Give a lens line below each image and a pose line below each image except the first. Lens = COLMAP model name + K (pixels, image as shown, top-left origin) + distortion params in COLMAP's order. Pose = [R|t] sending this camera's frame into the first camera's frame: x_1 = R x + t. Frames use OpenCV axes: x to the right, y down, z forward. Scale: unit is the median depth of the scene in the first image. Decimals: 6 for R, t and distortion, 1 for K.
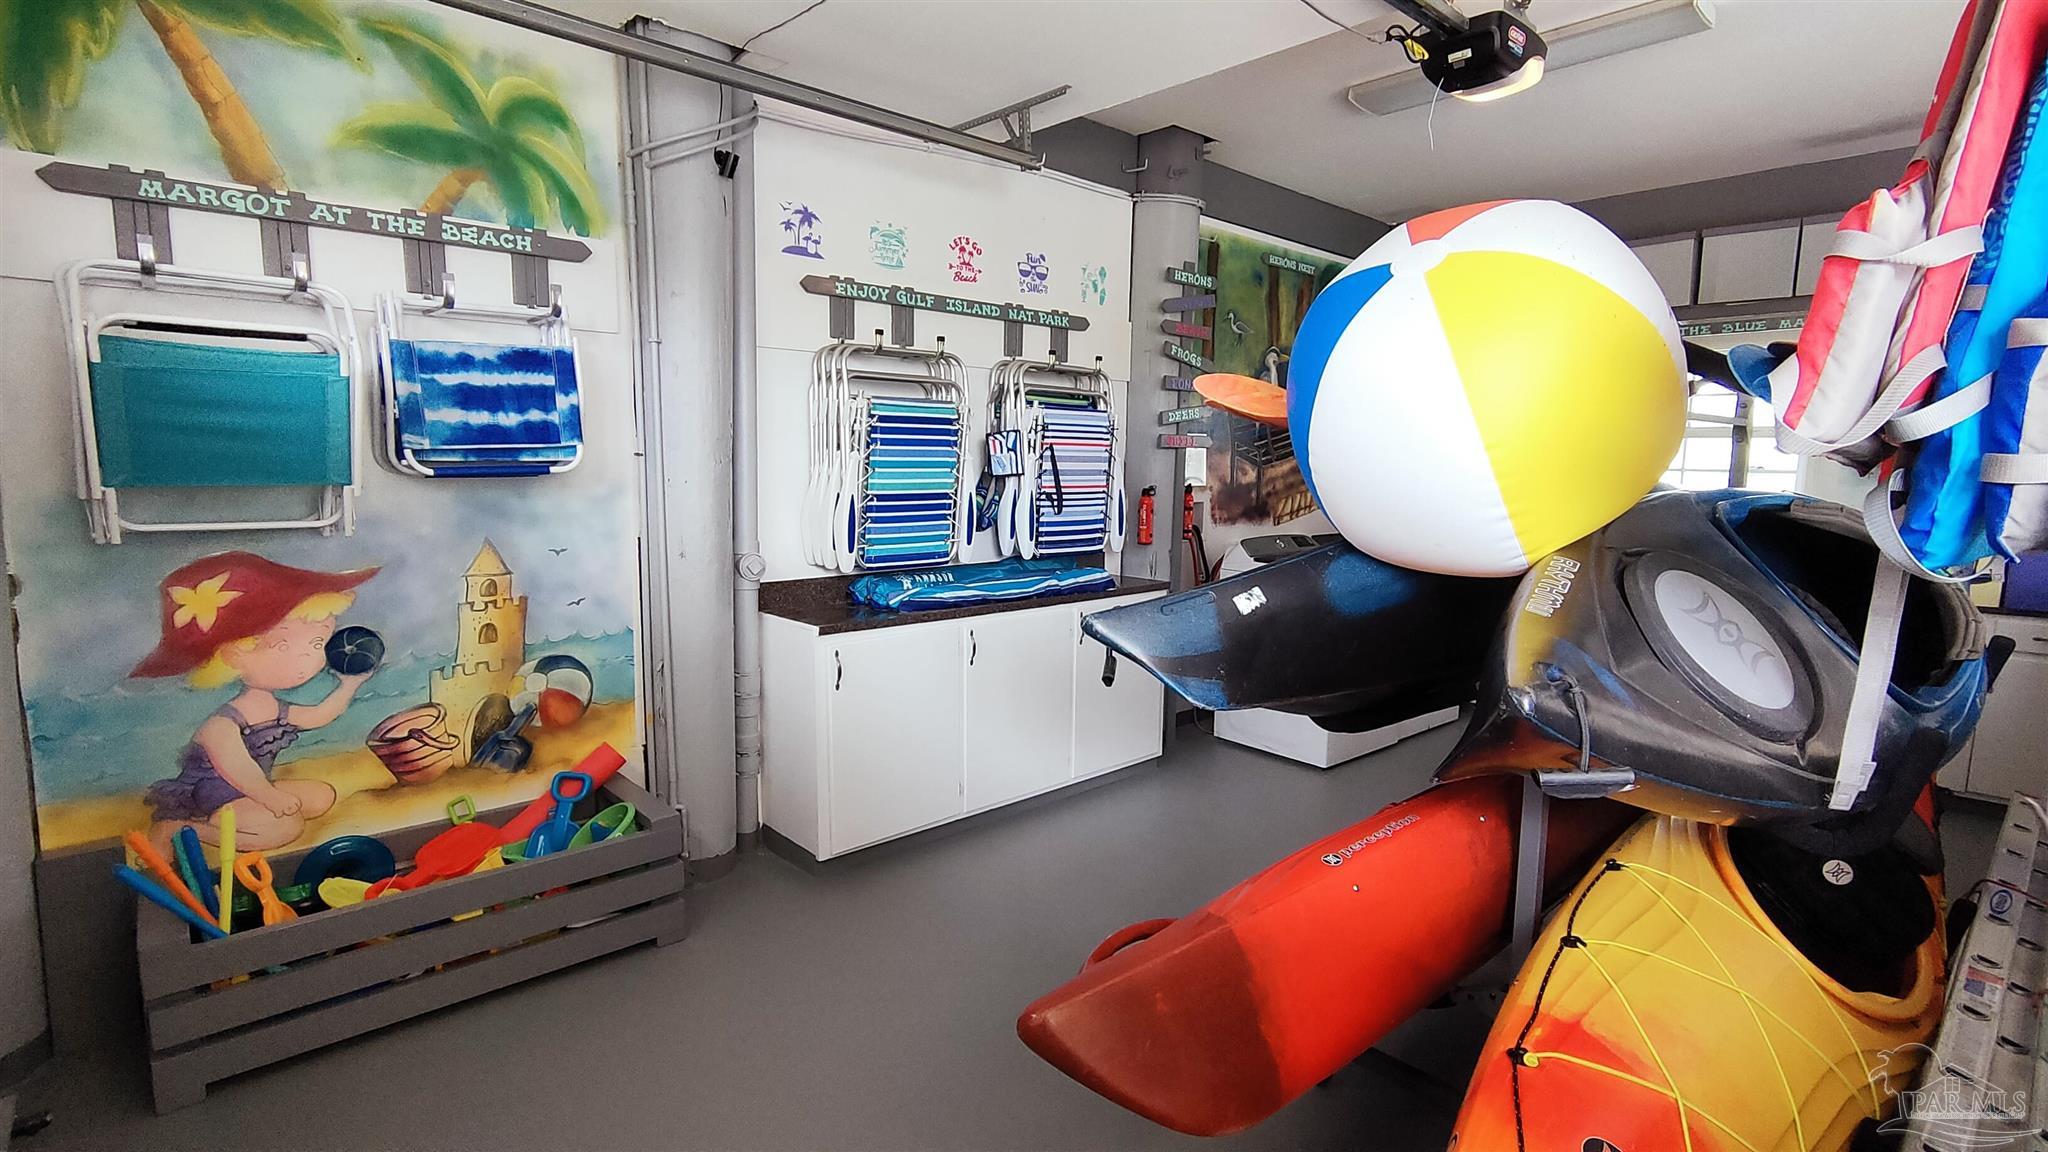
lens RADIAL K [[989.9, 0, 1033.7], [0, 989.9, 580.5], [0, 0, 1]] dist [-0.005572, -0.000789]
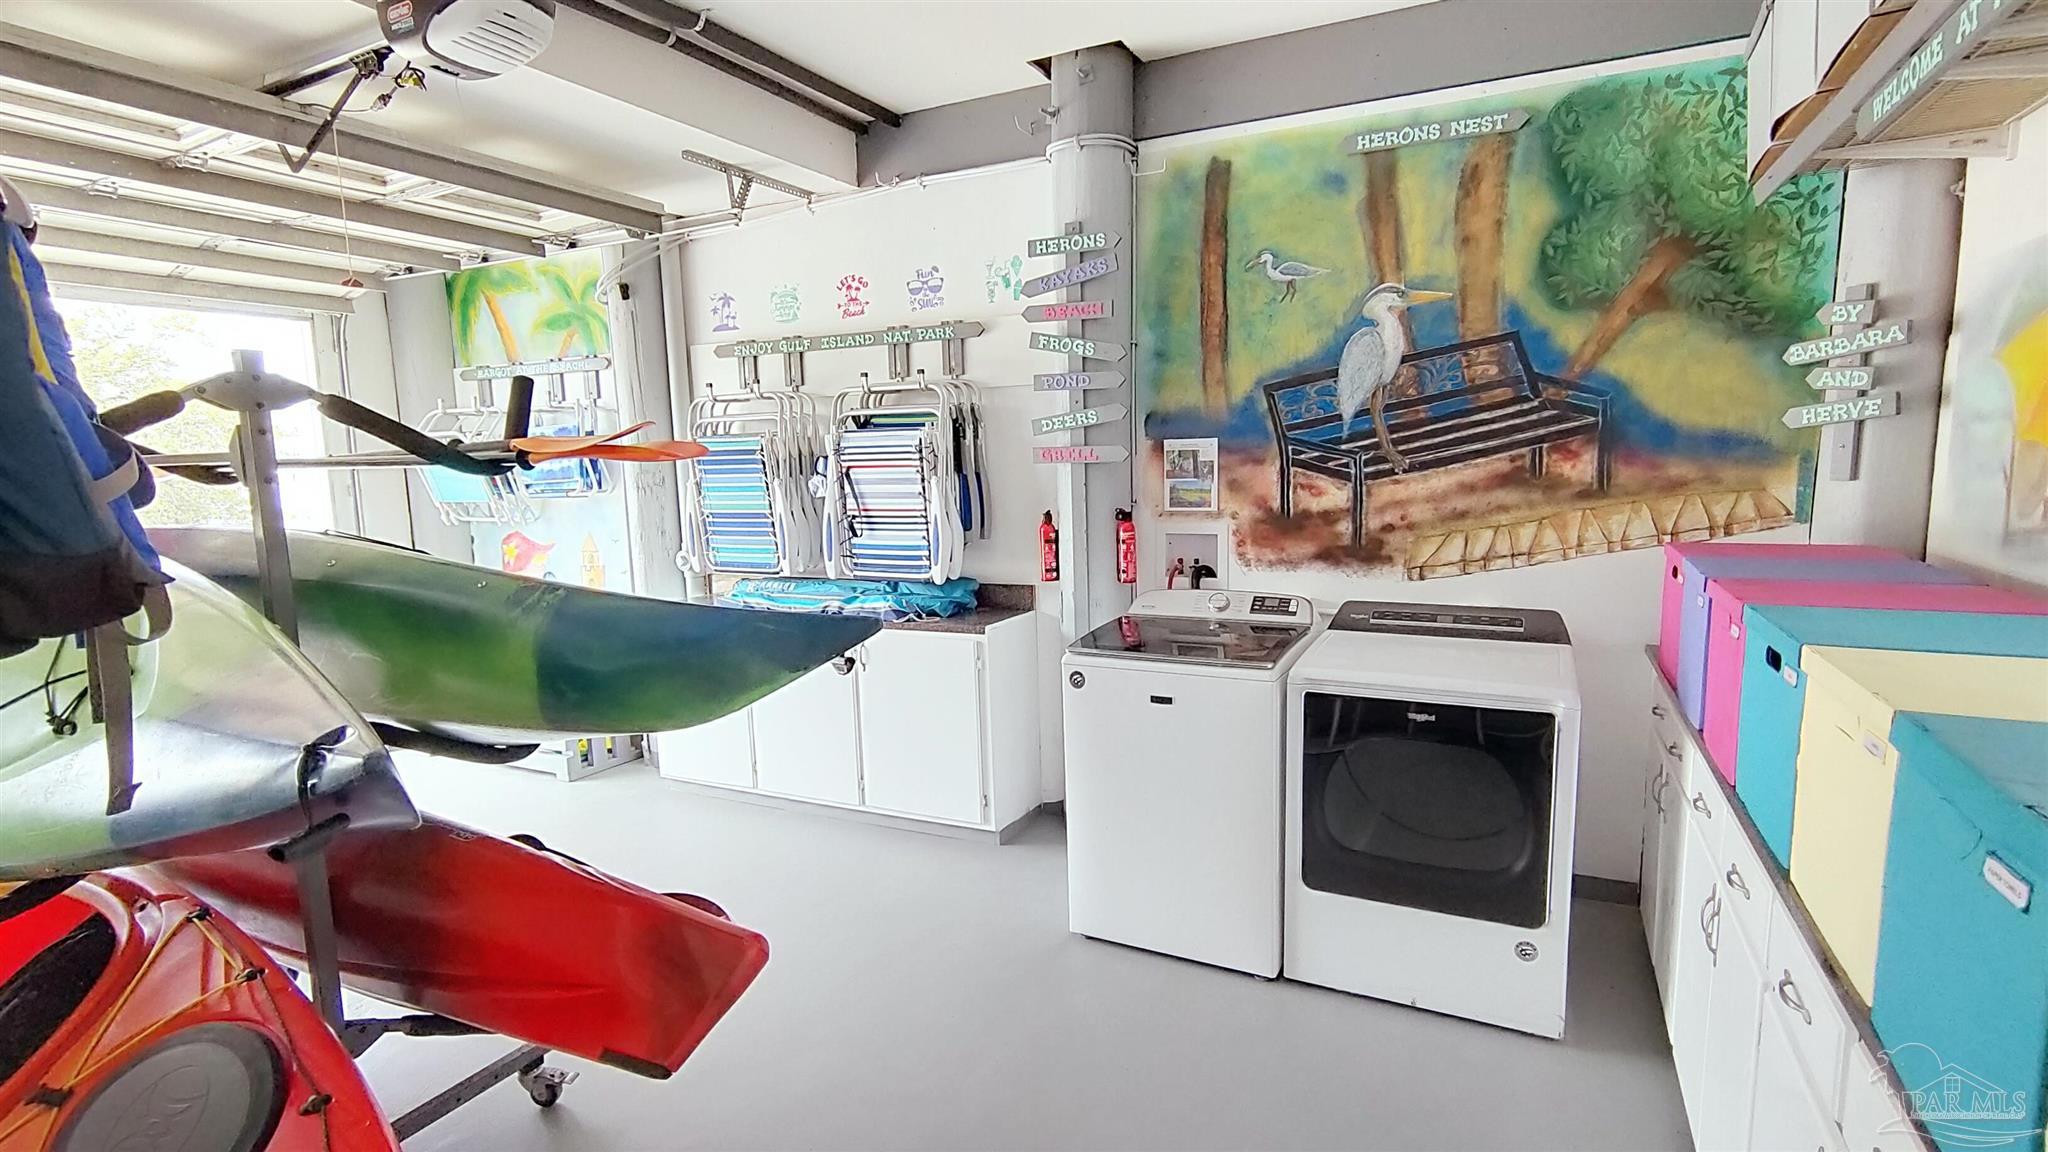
lens RADIAL K [[989.9, 0, 1032.1], [0, 989.9, 578.0], [0, 0, 1]] dist [-0.005572, -0.000789]
pose [[0.343840, 0.090734, -0.934634, 0.934208], [-0.090549, 0.993886, 0.063175, -0.095916], [0.934652, 0.062908, 0.349954, 0.751152]]
